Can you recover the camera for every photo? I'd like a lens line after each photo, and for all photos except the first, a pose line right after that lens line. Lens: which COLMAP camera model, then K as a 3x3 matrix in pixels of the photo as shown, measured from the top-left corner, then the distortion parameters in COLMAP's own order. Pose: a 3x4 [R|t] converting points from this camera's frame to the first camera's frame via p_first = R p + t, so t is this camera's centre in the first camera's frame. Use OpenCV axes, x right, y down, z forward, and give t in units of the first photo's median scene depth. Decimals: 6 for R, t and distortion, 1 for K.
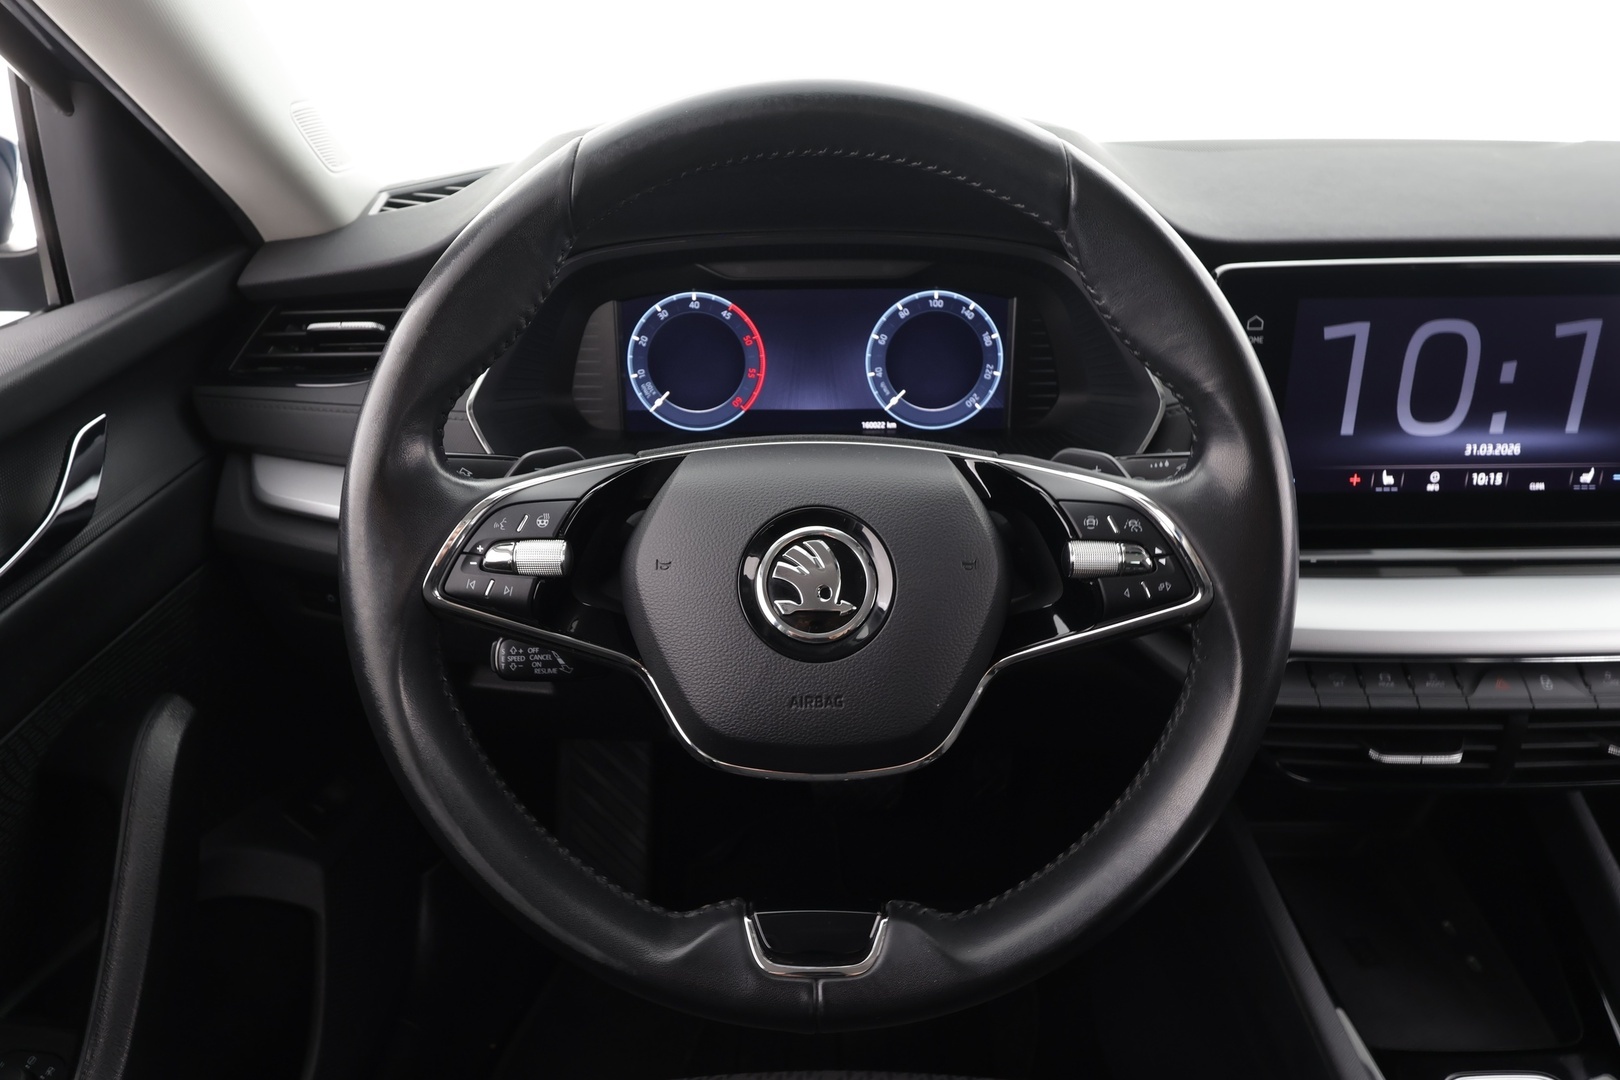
lens RADIAL K [[1046.2, 0, 810.0], [0, 1046.2, 540.0], [0, 0, 1]] dist [0.001203, 0.001475]
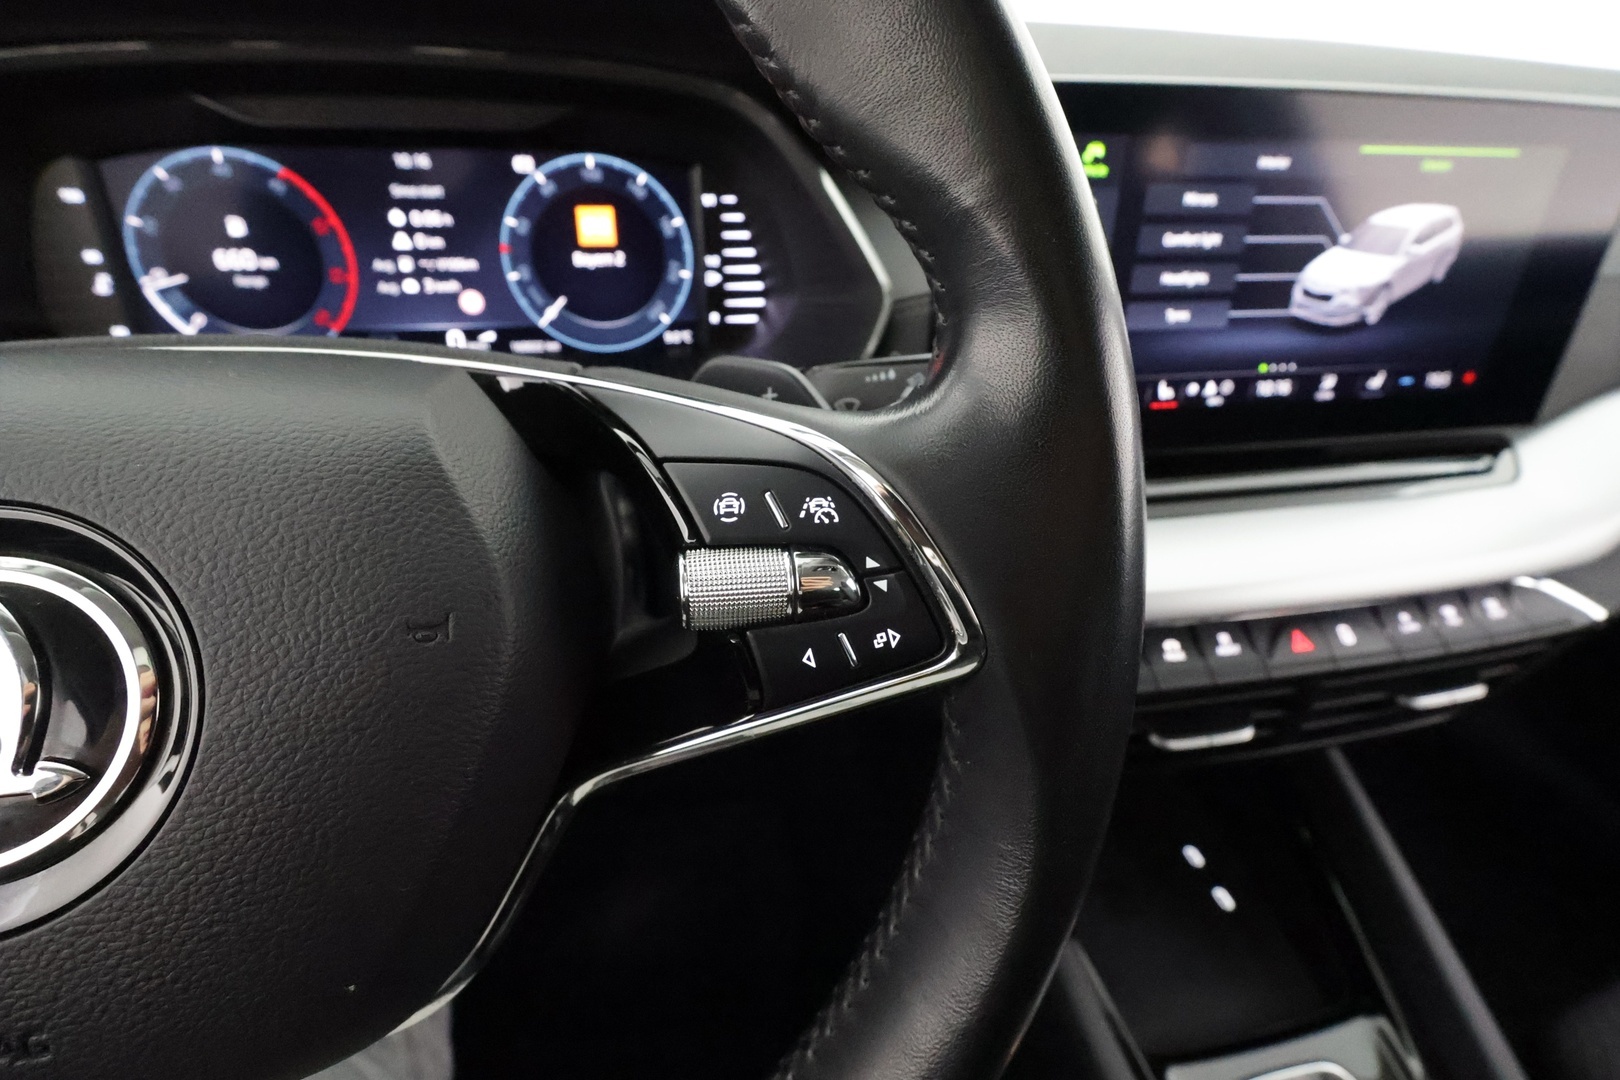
lens RADIAL K [[756.9, 0, 810.0], [0, 756.9, 540.0], [0, 0, 1]] dist [0.001224, -0.000235]
pose [[0.979313, -0.073204, 0.188647, 0.152102], [0.051638, 0.991812, 0.116804, -0.025176], [-0.195653, -0.104646, 0.975074, 0.424194]]
